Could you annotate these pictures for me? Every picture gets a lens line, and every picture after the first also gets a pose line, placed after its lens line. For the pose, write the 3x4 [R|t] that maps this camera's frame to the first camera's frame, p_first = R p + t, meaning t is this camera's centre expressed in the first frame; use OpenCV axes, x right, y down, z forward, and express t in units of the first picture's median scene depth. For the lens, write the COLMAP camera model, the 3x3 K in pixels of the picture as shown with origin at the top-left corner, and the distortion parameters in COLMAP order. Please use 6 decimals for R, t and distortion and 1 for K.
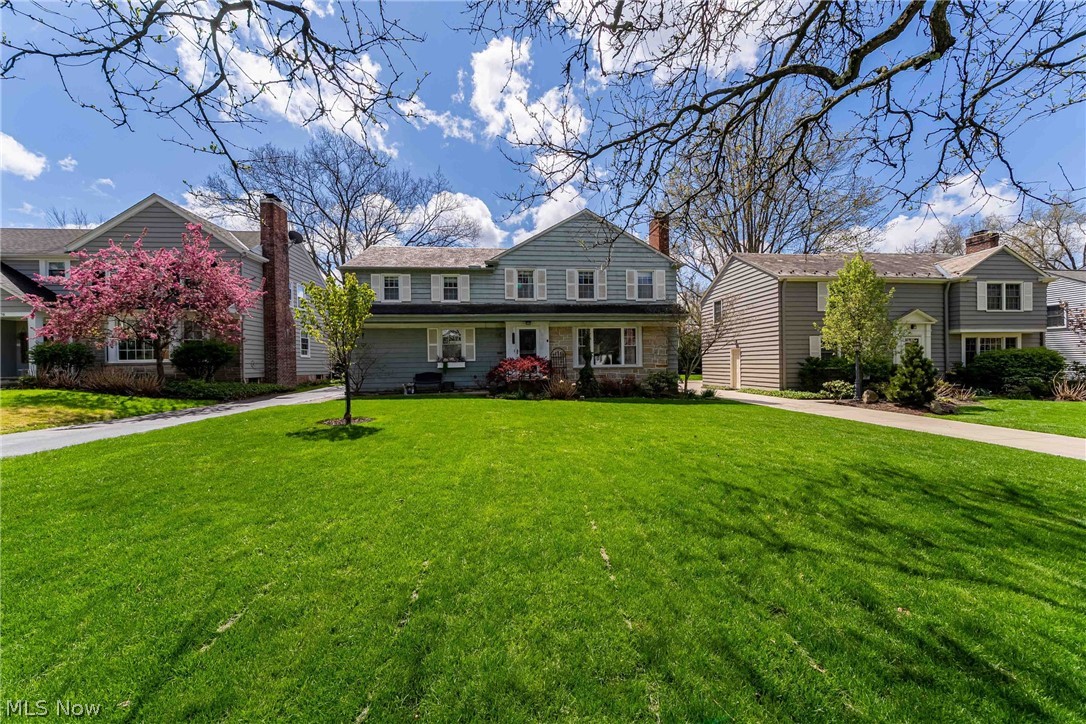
lens RADIAL K [[375.7, 0, 542.6], [0, 375.7, 363.4], [0, 0, 1]] dist [-0.002566, -0.000052]
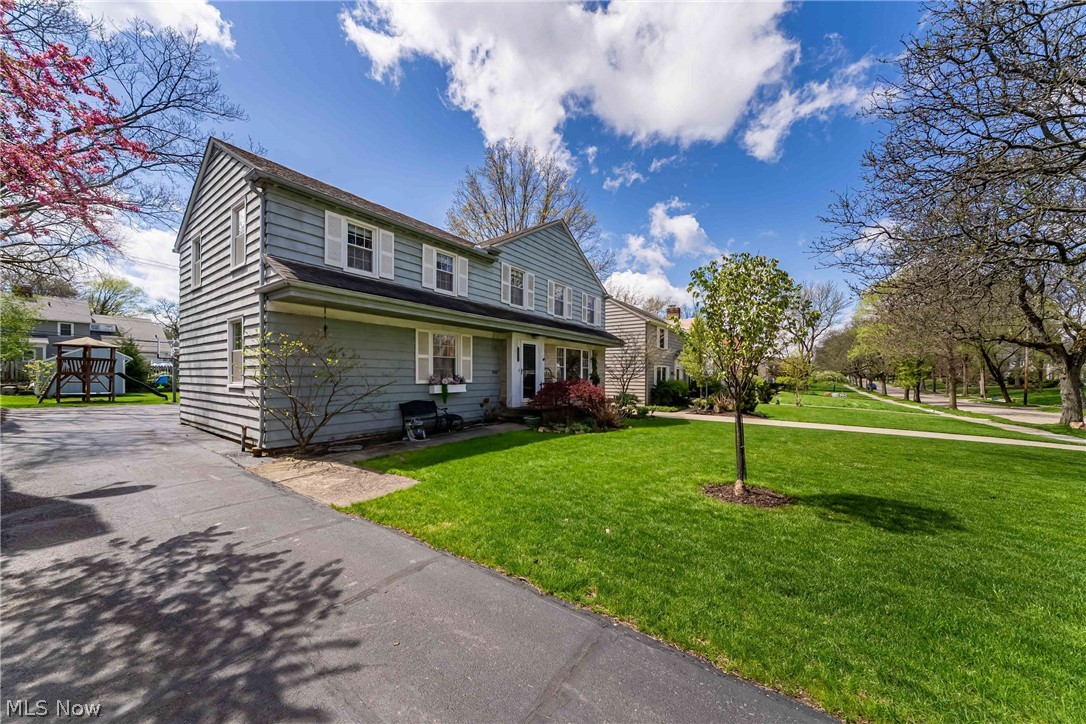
lens RADIAL K [[375.7, 0, 542.6], [0, 375.7, 363.4], [0, 0, 1]] dist [-0.002566, -0.000052]
pose [[0.661502, 0.046323, 0.748512, -0.624739], [-0.021116, 0.998845, -0.043153, -0.014858], [-0.749646, 0.012740, 0.661716, 0.439940]]
